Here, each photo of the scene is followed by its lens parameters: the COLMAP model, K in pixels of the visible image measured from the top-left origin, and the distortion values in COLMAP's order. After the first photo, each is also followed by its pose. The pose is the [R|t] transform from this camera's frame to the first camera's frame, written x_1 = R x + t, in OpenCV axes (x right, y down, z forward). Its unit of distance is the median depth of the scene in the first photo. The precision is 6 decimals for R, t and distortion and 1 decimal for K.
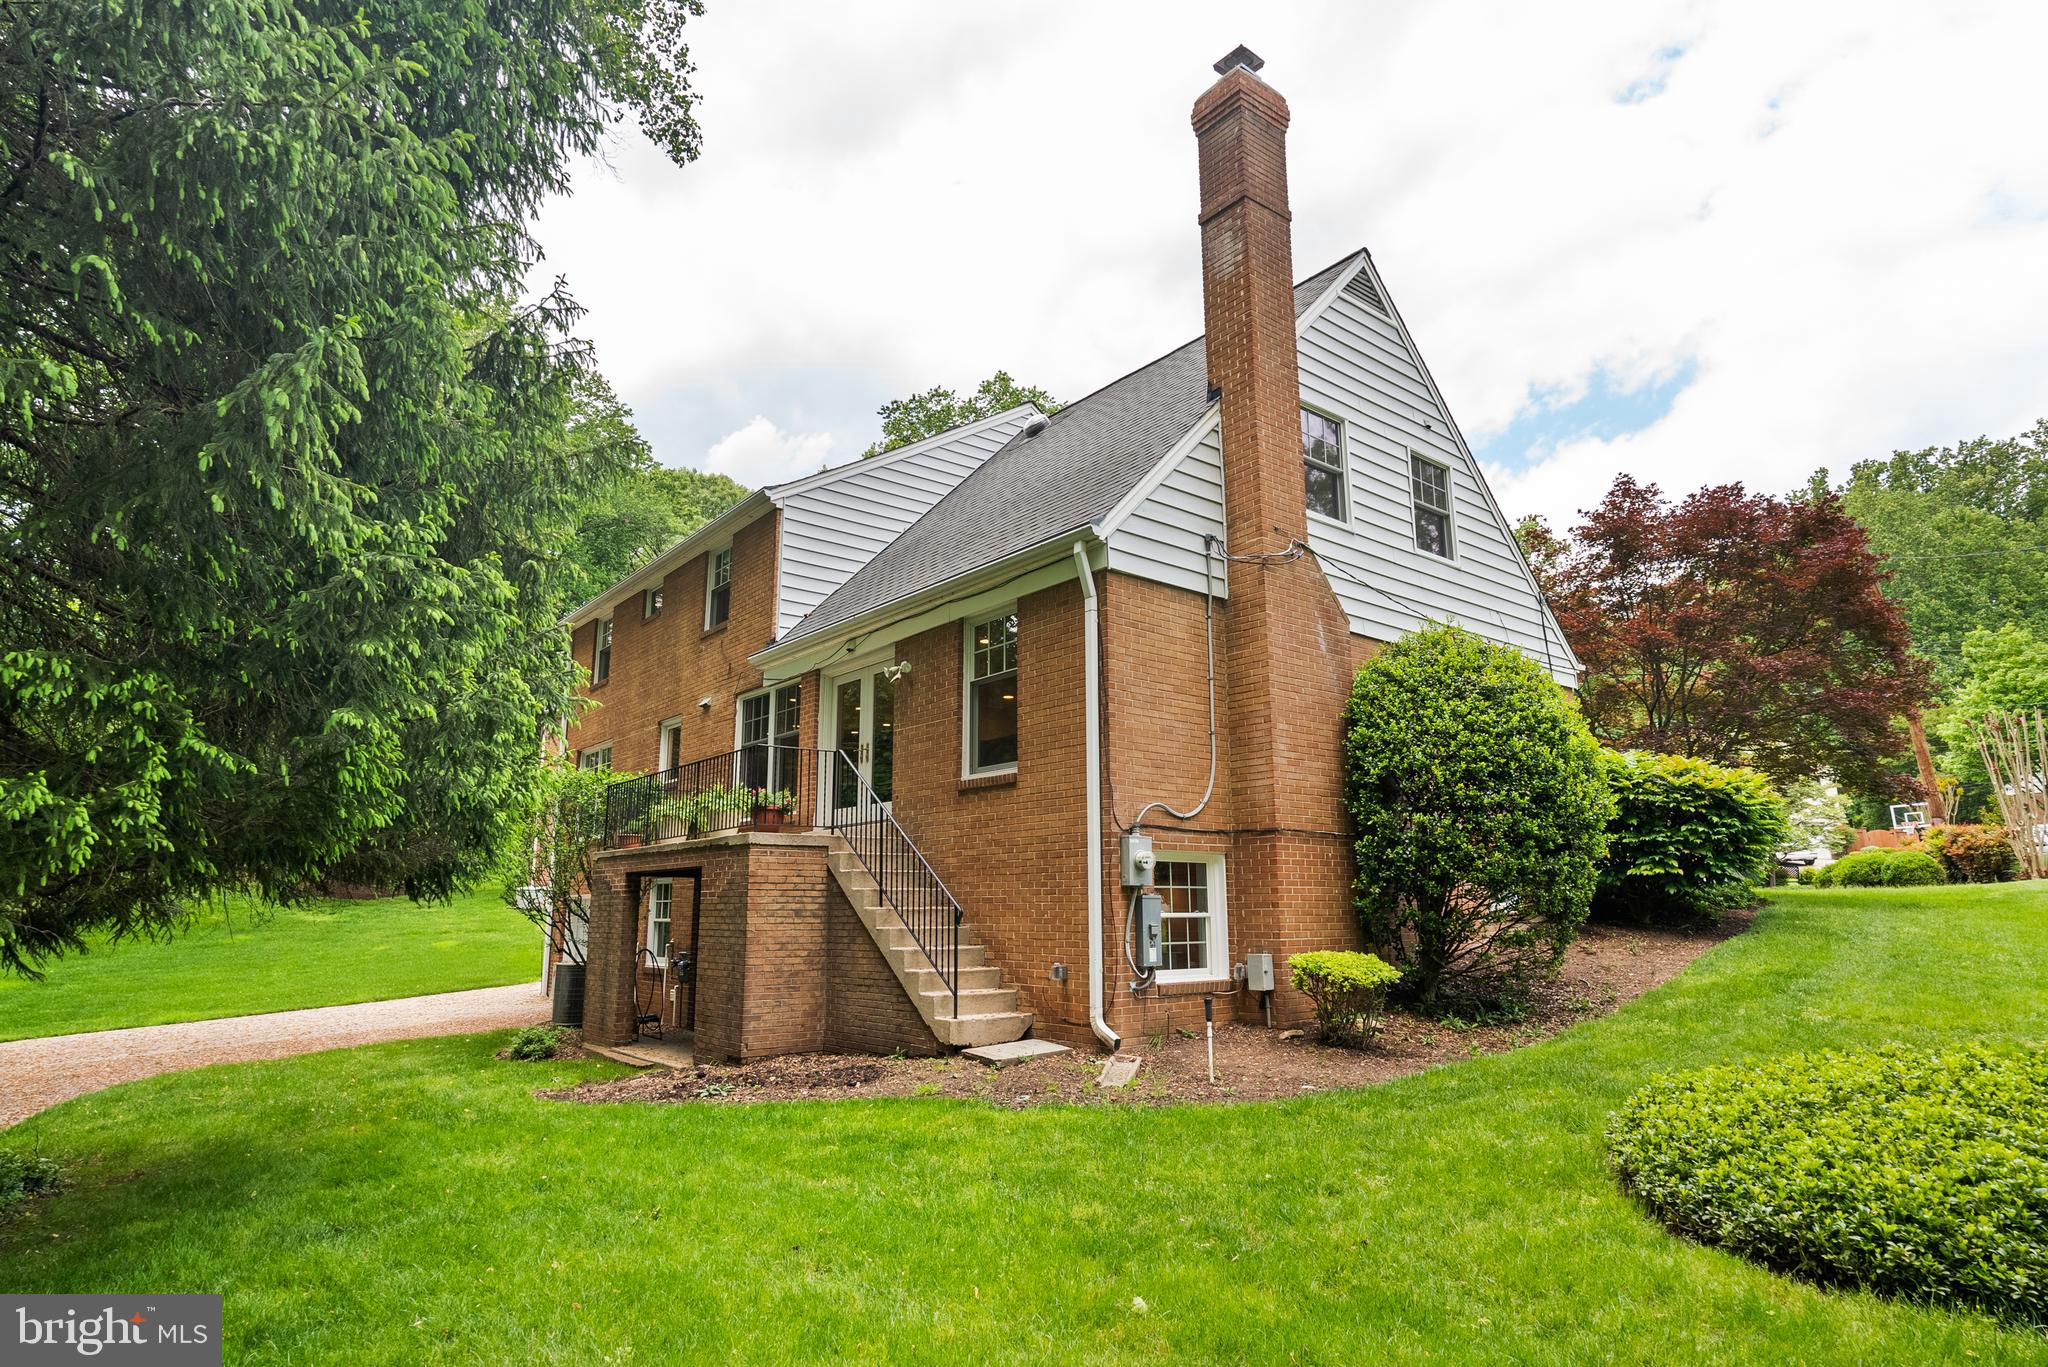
lens RADIAL K [[1102.5, 0, 1029.0], [0, 1102.5, 665.0], [0, 0, 1]] dist [-0.001801, 0.000152]
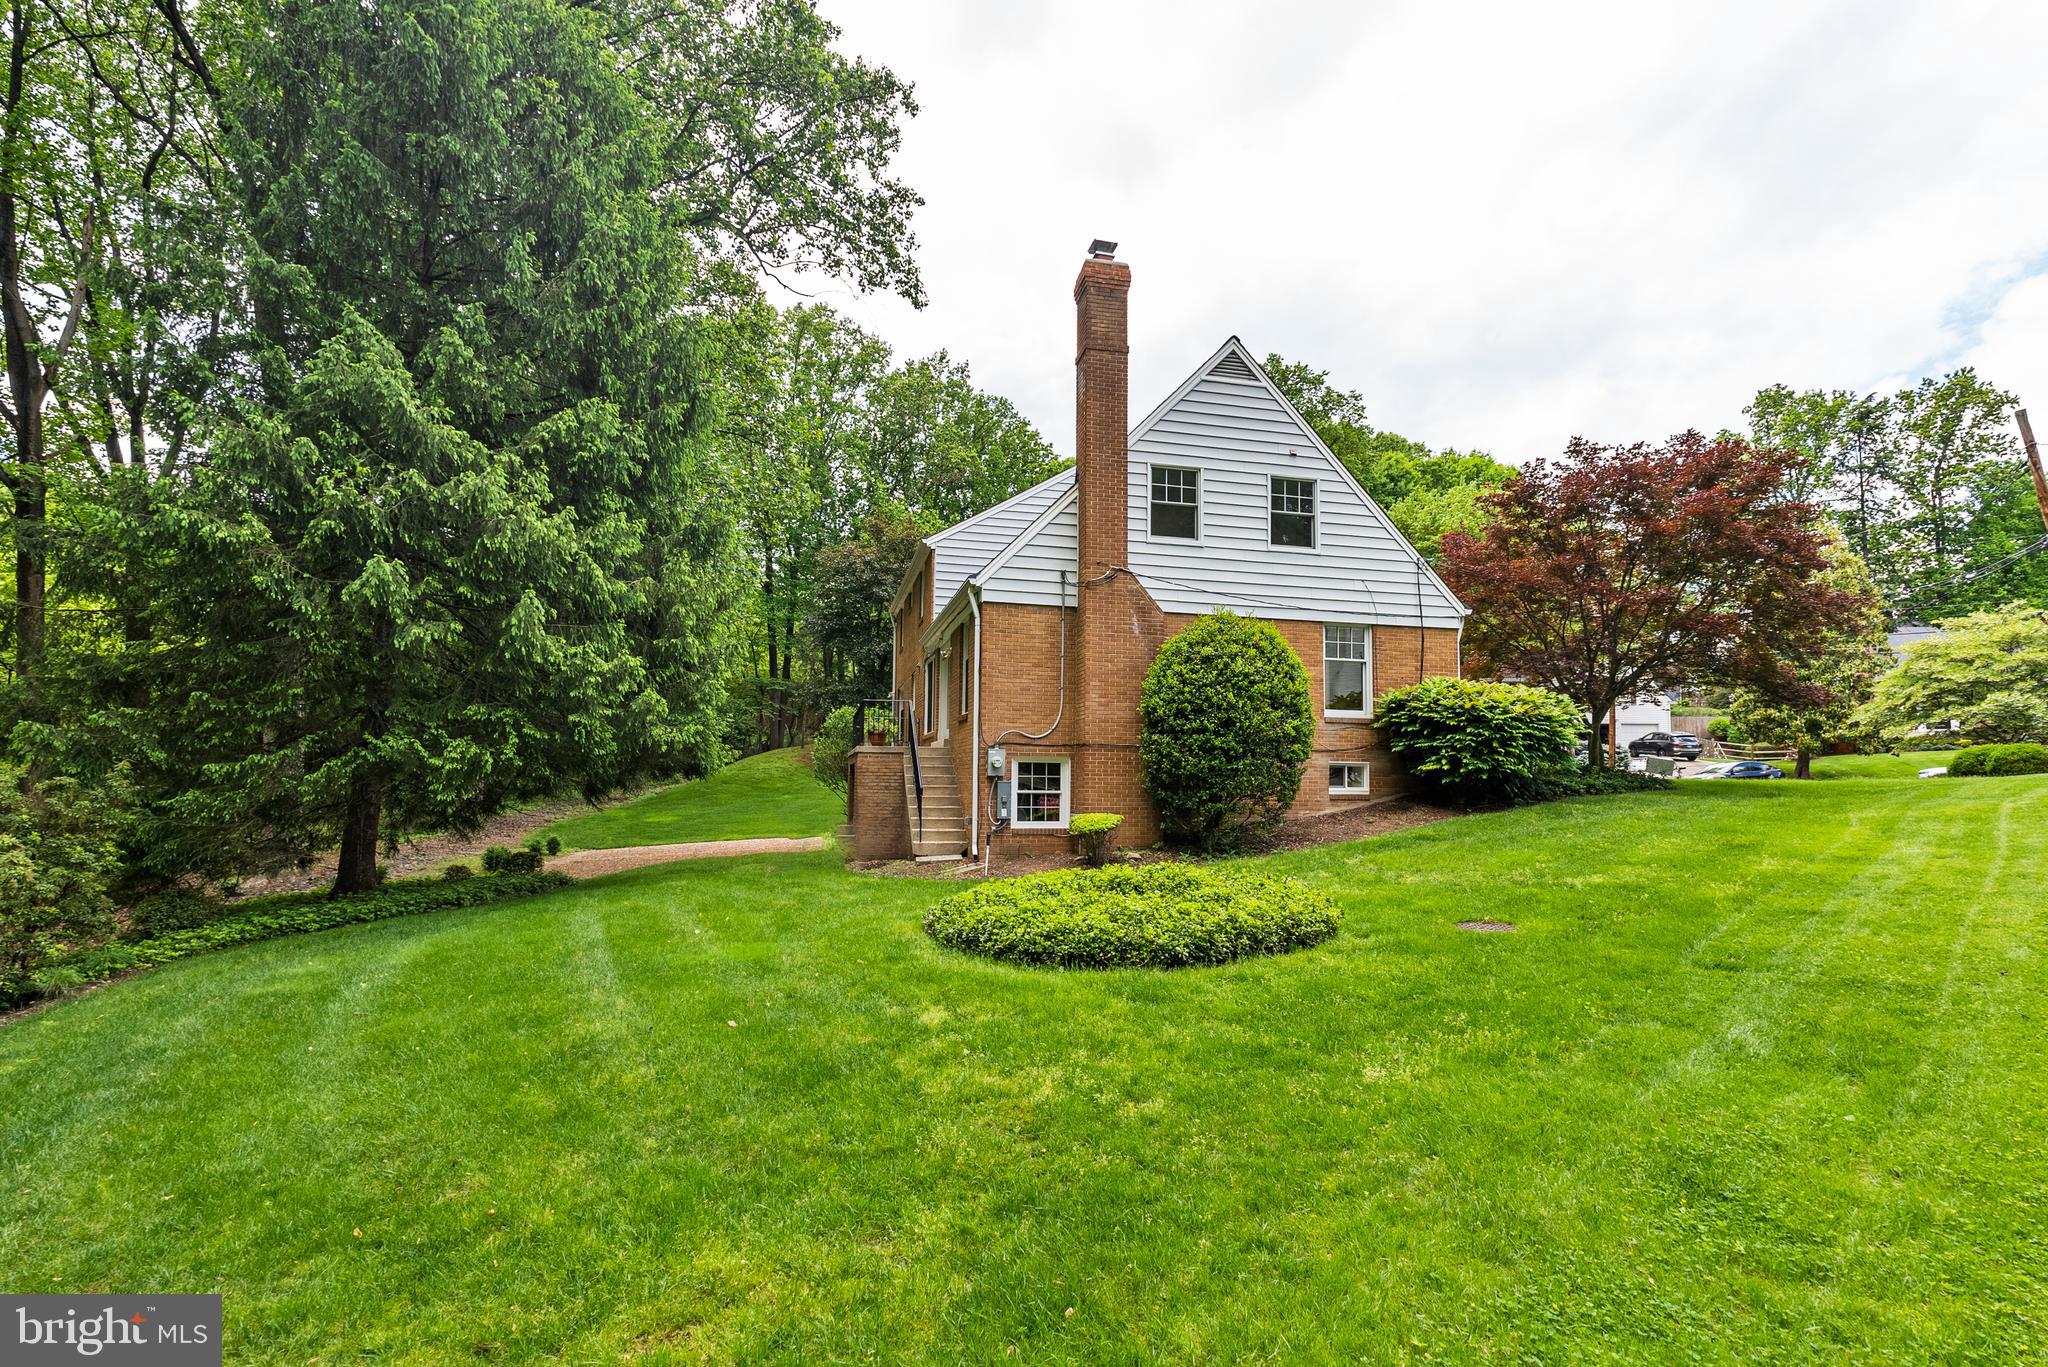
lens RADIAL K [[918.4, 0, 1025.7], [0, 918.4, 688.8], [0, 0, 1]] dist [-0.003823, 0.000088]
pose [[0.901238, -0.033867, -0.431999, 0.707294], [0.082211, 0.992198, 0.093725, -0.073832], [0.425455, -0.119983, 0.896991, -0.298221]]
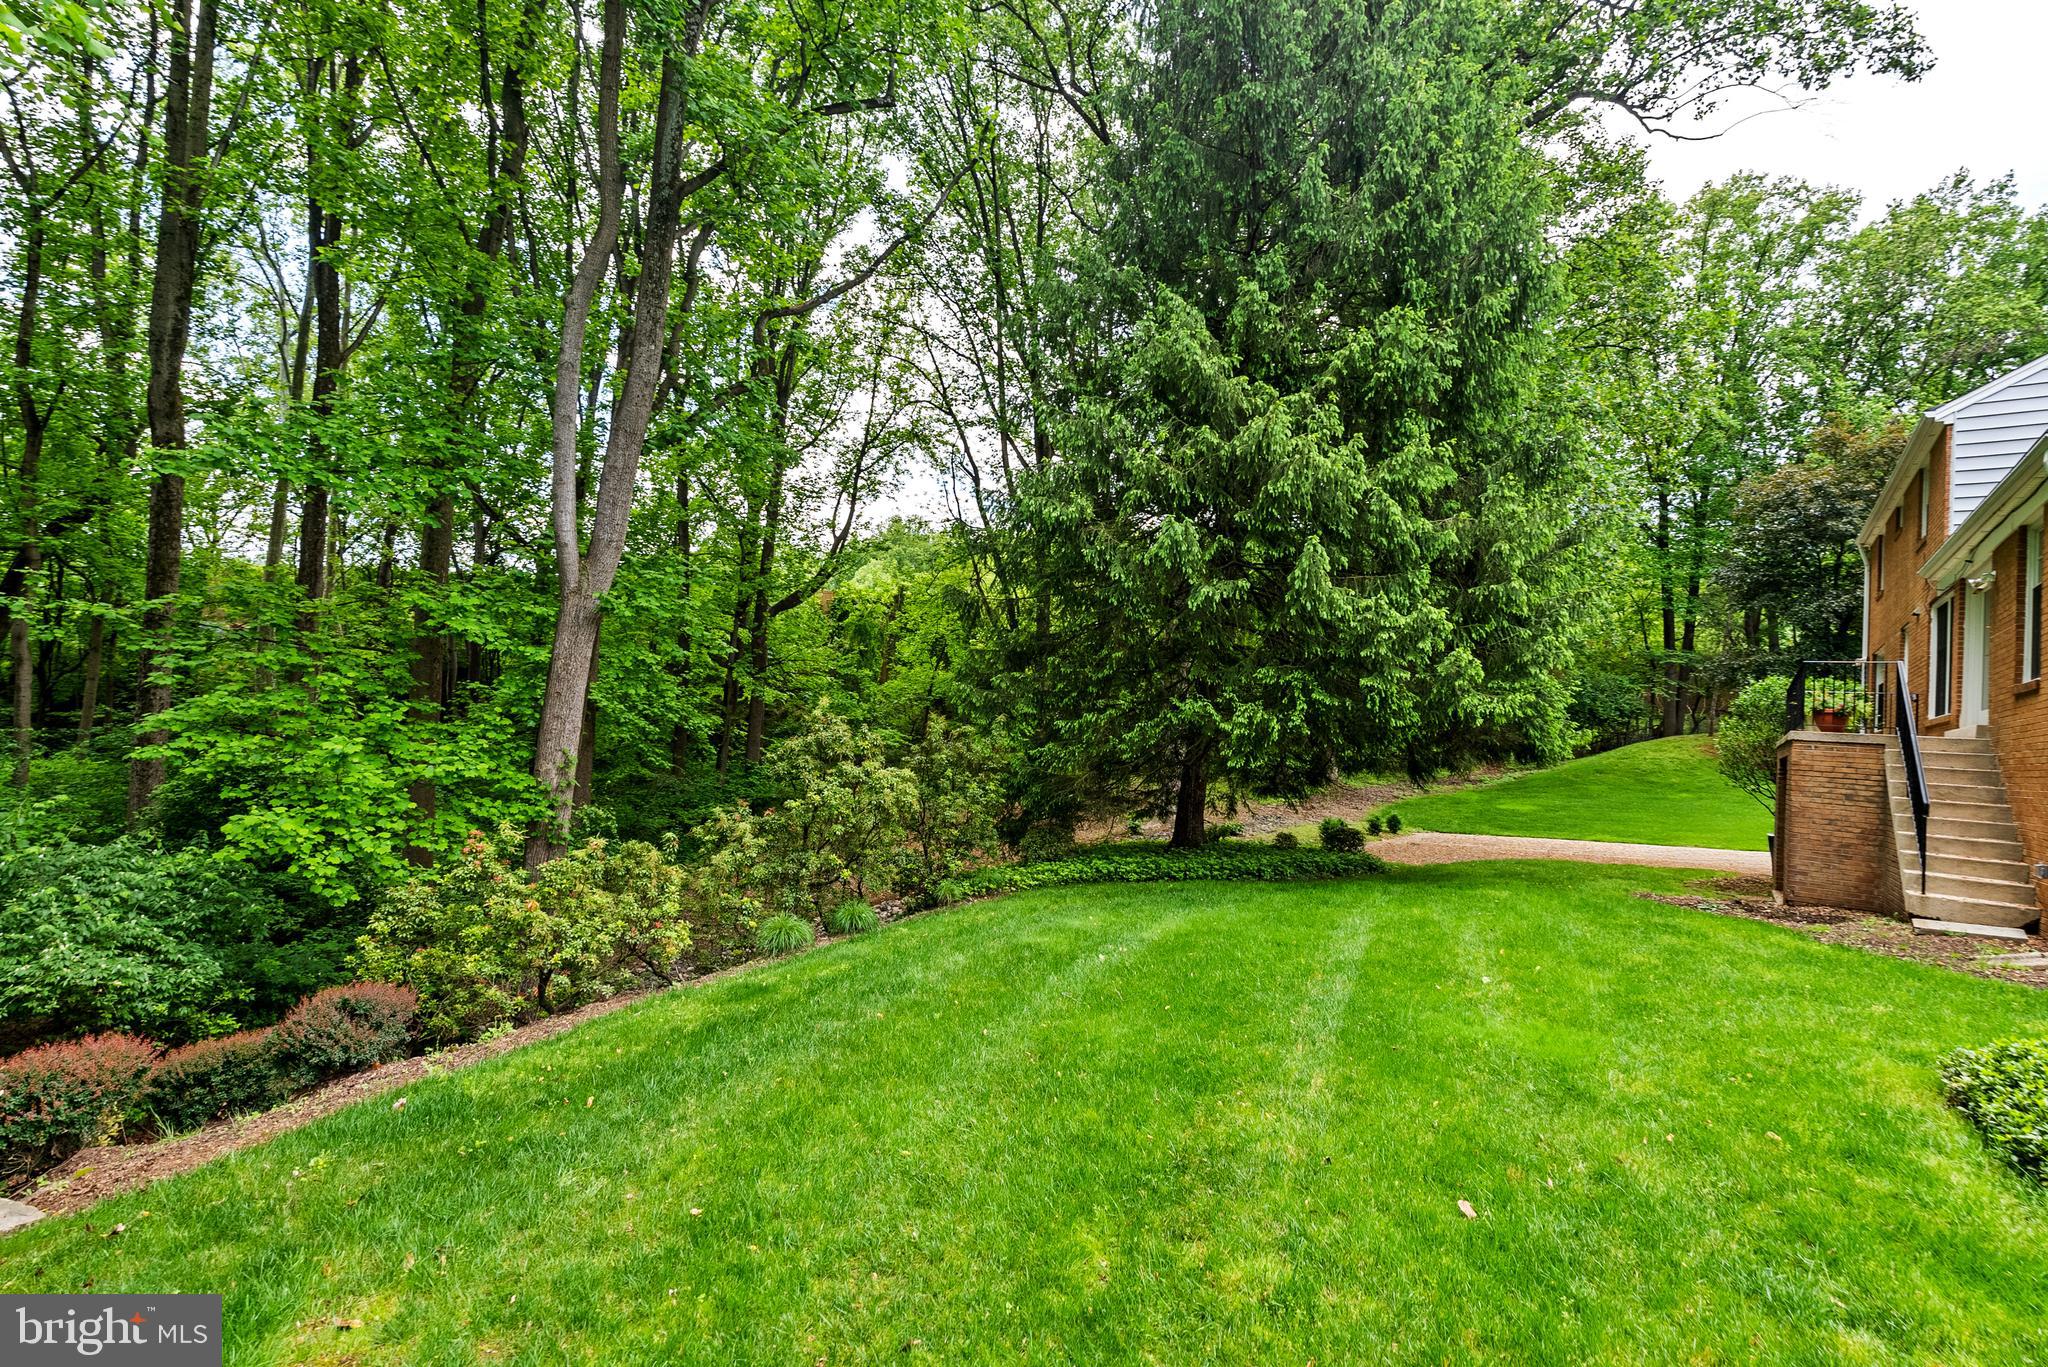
lens RADIAL K [[918.4, 0, 1025.7], [0, 918.4, 688.8], [0, 0, 1]] dist [-0.003823, 0.000088]
pose [[0.236586, -0.020834, -0.971387, 0.569919], [0.136187, 0.990611, 0.011923, -0.030591], [0.962019, -0.135111, 0.237202, -0.097885]]
